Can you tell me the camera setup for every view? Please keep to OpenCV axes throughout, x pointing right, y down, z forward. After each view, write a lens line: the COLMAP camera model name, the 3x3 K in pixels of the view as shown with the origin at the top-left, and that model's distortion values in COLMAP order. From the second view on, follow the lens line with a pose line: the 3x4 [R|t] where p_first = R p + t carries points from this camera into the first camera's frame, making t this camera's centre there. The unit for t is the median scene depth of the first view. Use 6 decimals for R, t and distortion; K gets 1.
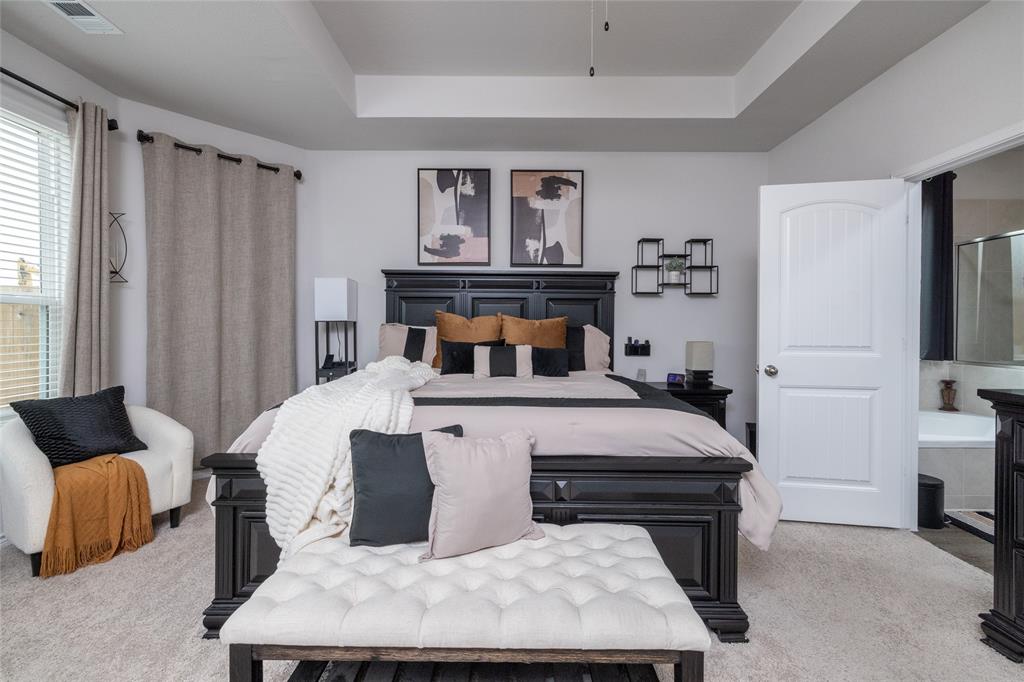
lens RADIAL K [[427.4, 0, 512.1], [0, 427.4, 332.9], [0, 0, 1]] dist [-0.001048, 0.000154]
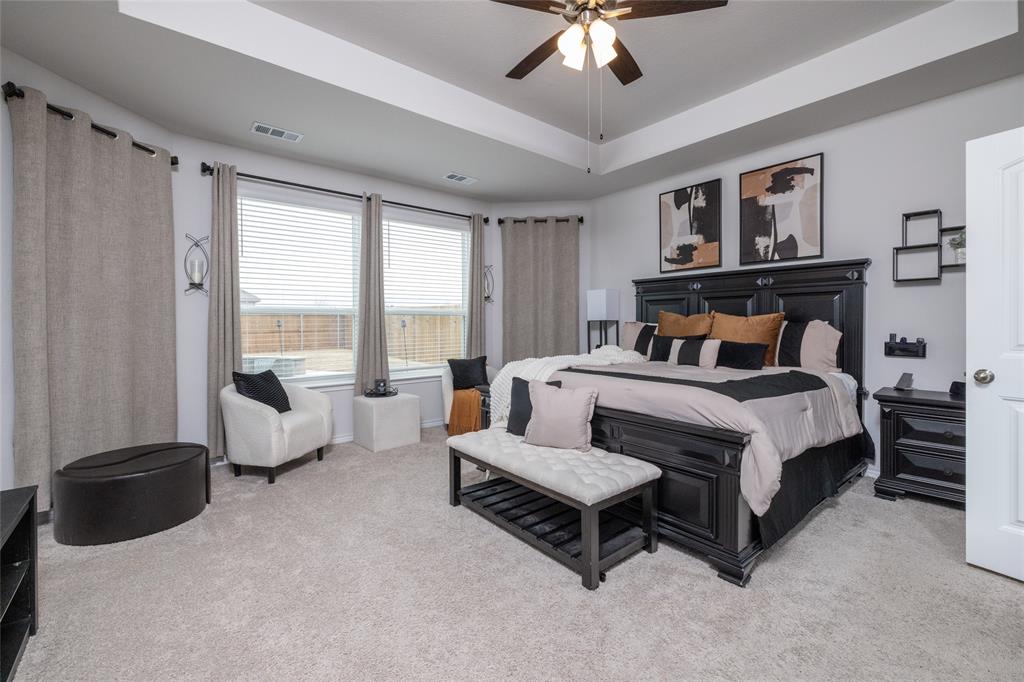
lens RADIAL K [[427.4, 0, 514.0], [0, 427.4, 332.8], [0, 0, 1]] dist [-0.001048, 0.000154]
pose [[0.642960, 0.006824, -0.765870, 0.452887], [-0.004638, 0.999977, 0.005016, 0.006689], [0.765886, 0.000327, 0.642976, -0.103786]]
